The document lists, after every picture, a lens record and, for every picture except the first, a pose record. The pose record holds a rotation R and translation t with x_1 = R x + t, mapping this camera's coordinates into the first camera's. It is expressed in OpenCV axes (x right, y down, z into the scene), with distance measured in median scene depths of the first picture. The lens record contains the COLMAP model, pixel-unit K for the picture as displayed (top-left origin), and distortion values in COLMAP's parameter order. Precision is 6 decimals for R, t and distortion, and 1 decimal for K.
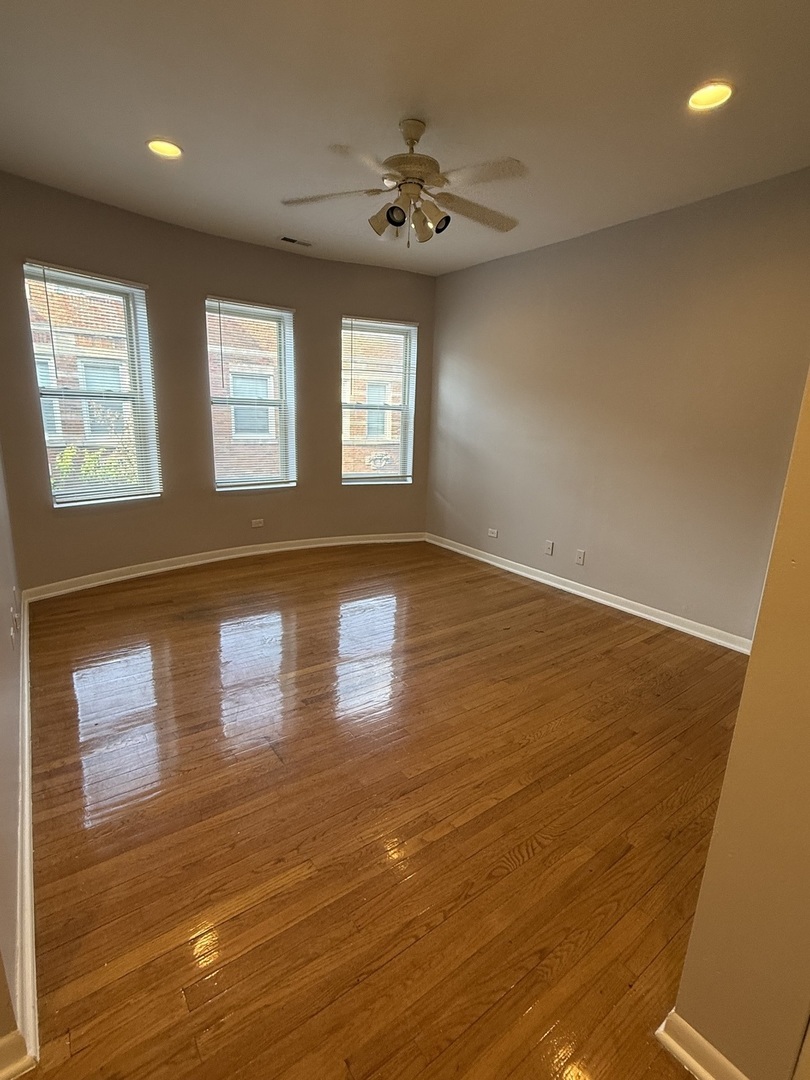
lens RADIAL K [[513.1, 0, 402.8], [0, 513.1, 540.1], [0, 0, 1]] dist [0.000024, 0.001488]
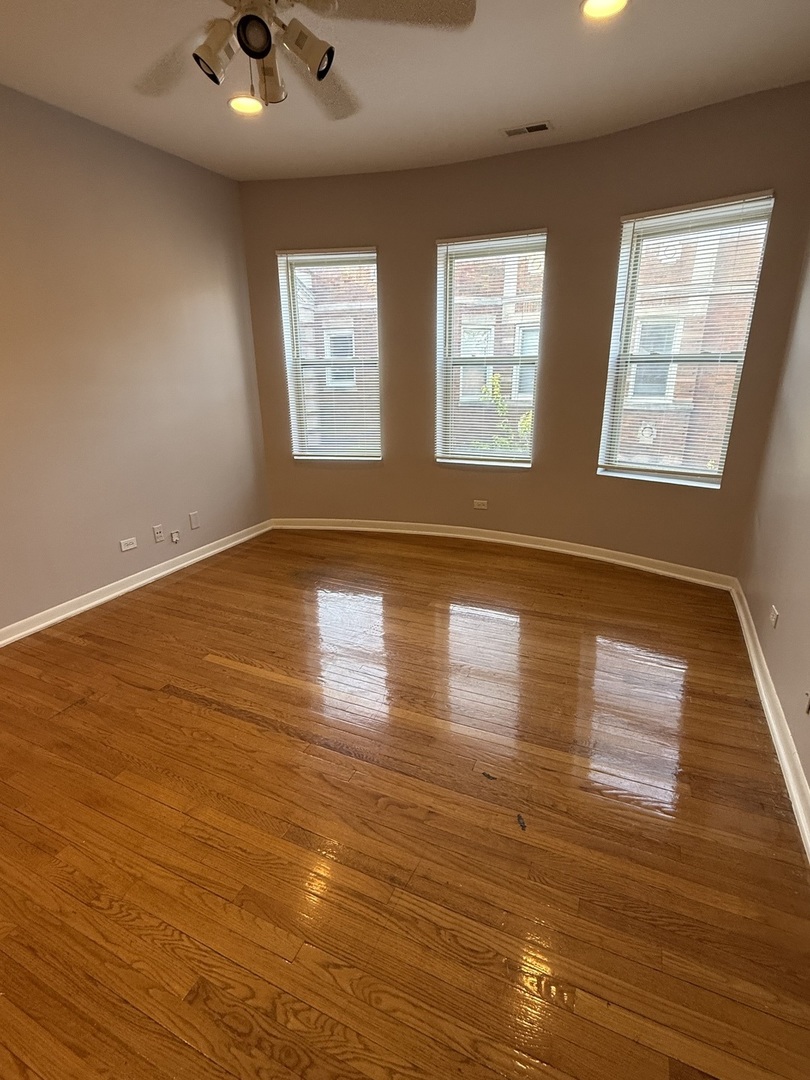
lens RADIAL K [[513.1, 0, 402.8], [0, 513.1, 540.1], [0, 0, 1]] dist [0.000024, 0.001488]
pose [[0.488654, 0.244223, -0.837599, 0.508229], [-0.186054, 0.967110, 0.173441, -0.131626], [0.852409, 0.071086, 0.518021, 0.583133]]
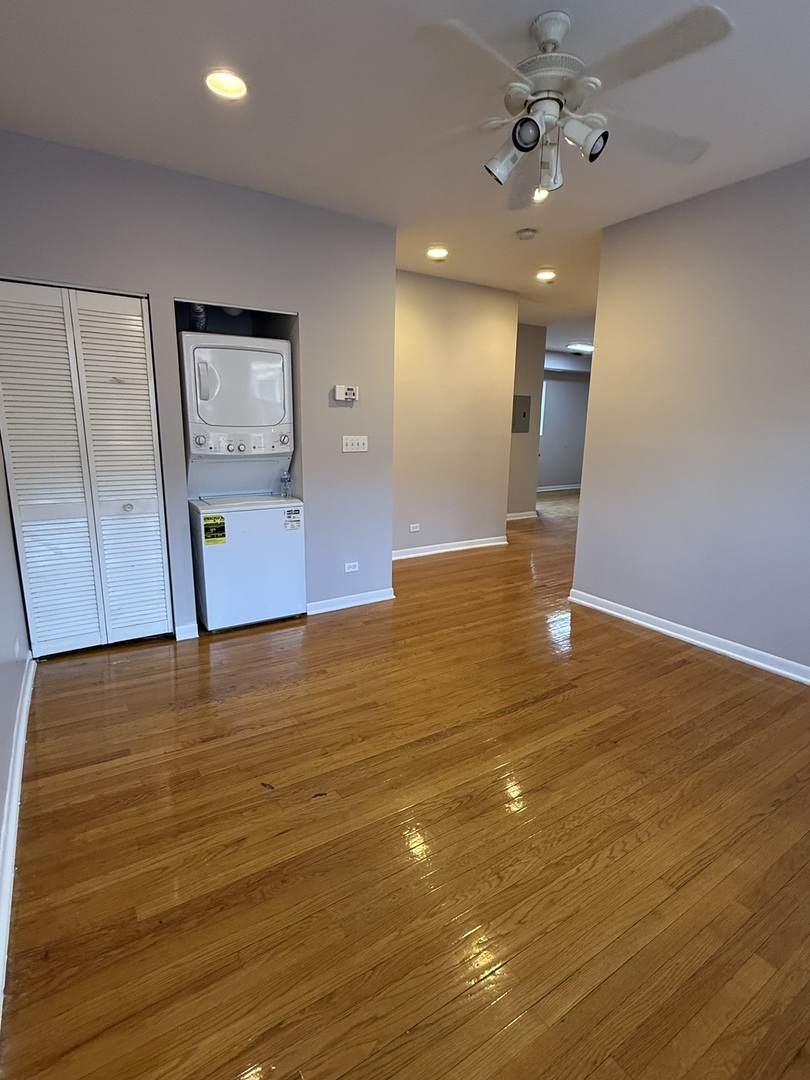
lens RADIAL K [[539.9, 0, 403.2], [0, 539.9, 538.3], [0, 0, 1]] dist [-0.000646, -0.000193]
pose [[-0.997451, -0.056431, 0.043668, 0.094837], [-0.031256, 0.895705, 0.443549, -0.317428], [-0.064143, 0.441054, -0.895186, 1.297187]]
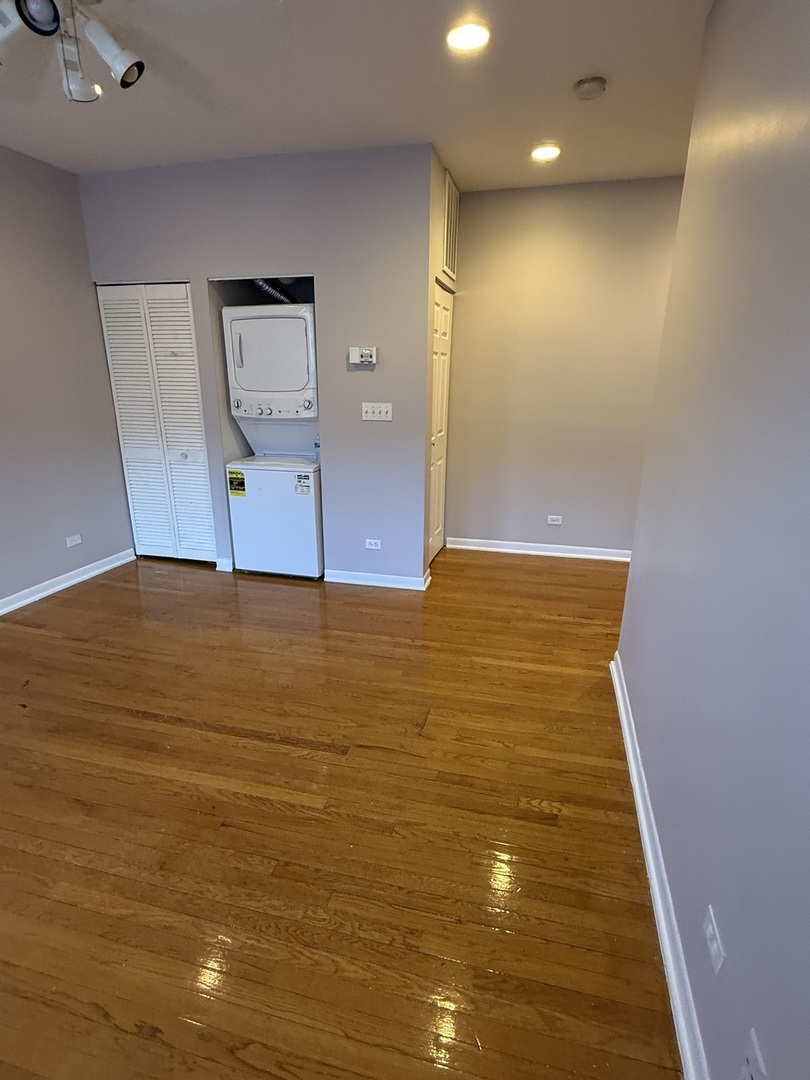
lens RADIAL K [[539.9, 0, 403.2], [0, 539.9, 538.3], [0, 0, 1]] dist [-0.000646, -0.000193]
pose [[-0.636356, -0.256266, 0.727585, -0.532448], [0.161159, 0.878225, 0.450275, -0.240296], [-0.754373, 0.403792, -0.517564, 0.837071]]
